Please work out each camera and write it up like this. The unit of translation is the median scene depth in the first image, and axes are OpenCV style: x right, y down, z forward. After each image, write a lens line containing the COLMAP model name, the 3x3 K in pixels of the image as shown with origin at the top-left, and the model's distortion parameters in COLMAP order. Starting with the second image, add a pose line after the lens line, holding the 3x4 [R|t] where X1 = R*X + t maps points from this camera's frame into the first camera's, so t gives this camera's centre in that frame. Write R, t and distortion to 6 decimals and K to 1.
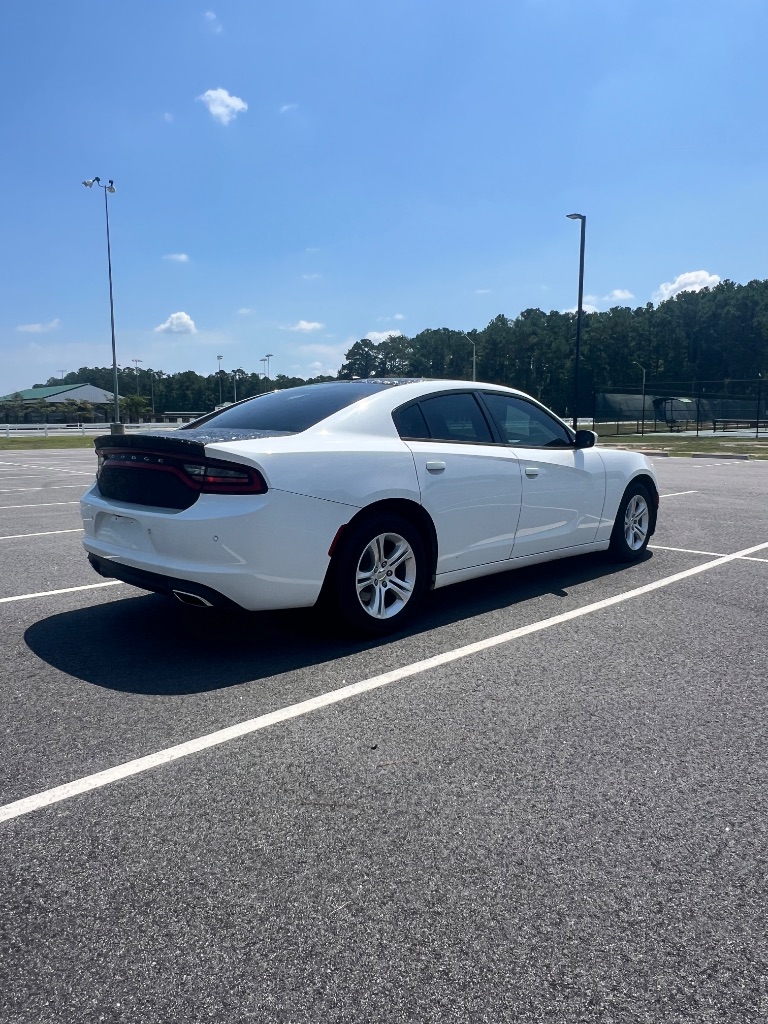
lens RADIAL K [[710.0, 0, 385.7], [0, 710.0, 531.3], [0, 0, 1]] dist [0.000441, 0.000108]
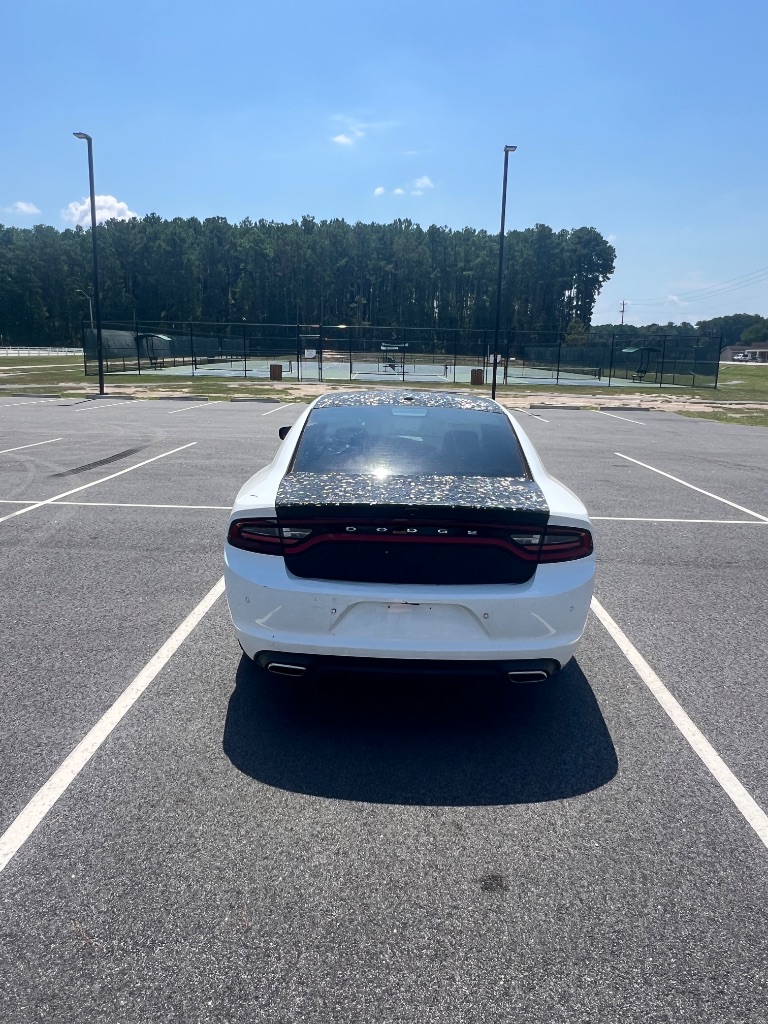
lens RADIAL K [[720.2, 0, 384.0], [0, 720.2, 512.0], [0, 0, 1]] dist [-0.002354, 0.001370]
pose [[0.715014, -0.134022, 0.686144, -0.059755], [0.084399, 0.990822, 0.105583, -0.013604], [-0.693997, -0.017584, 0.719763, 0.026613]]
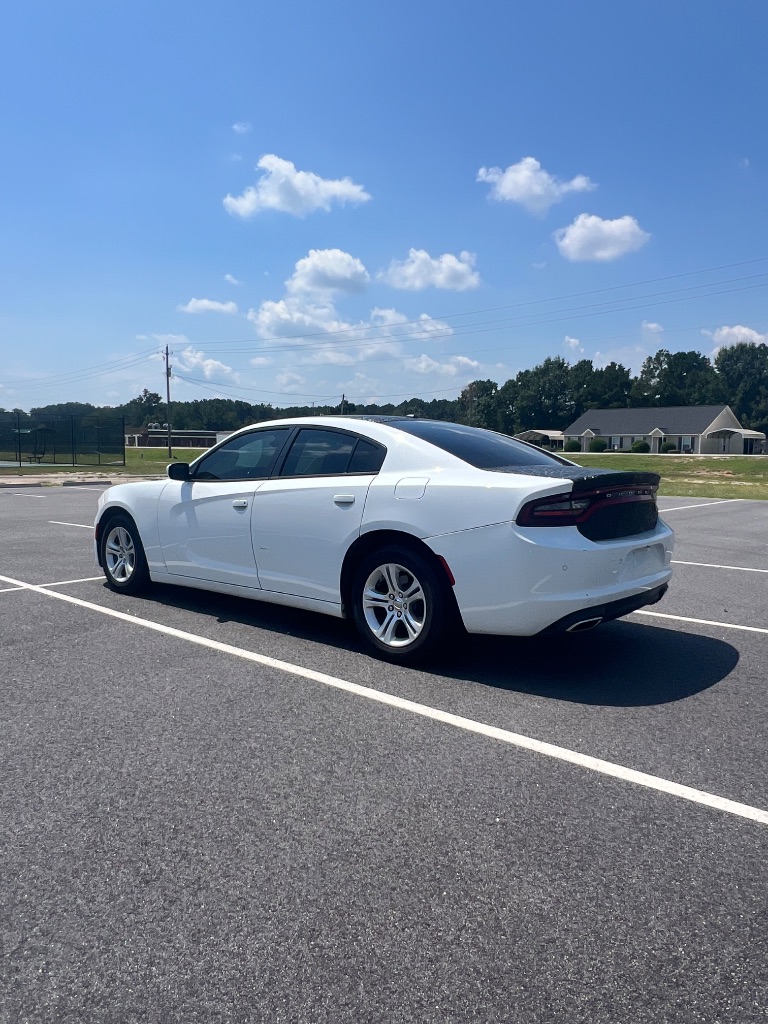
lens RADIAL K [[710.0, 0, 385.7], [0, 710.0, 531.3], [0, 0, 1]] dist [0.000441, 0.000108]
pose [[-0.067937, -0.114223, 0.991130, -0.088296], [0.148521, 0.981198, 0.123258, -0.014785], [-0.986573, 0.155577, -0.049696, 0.090108]]
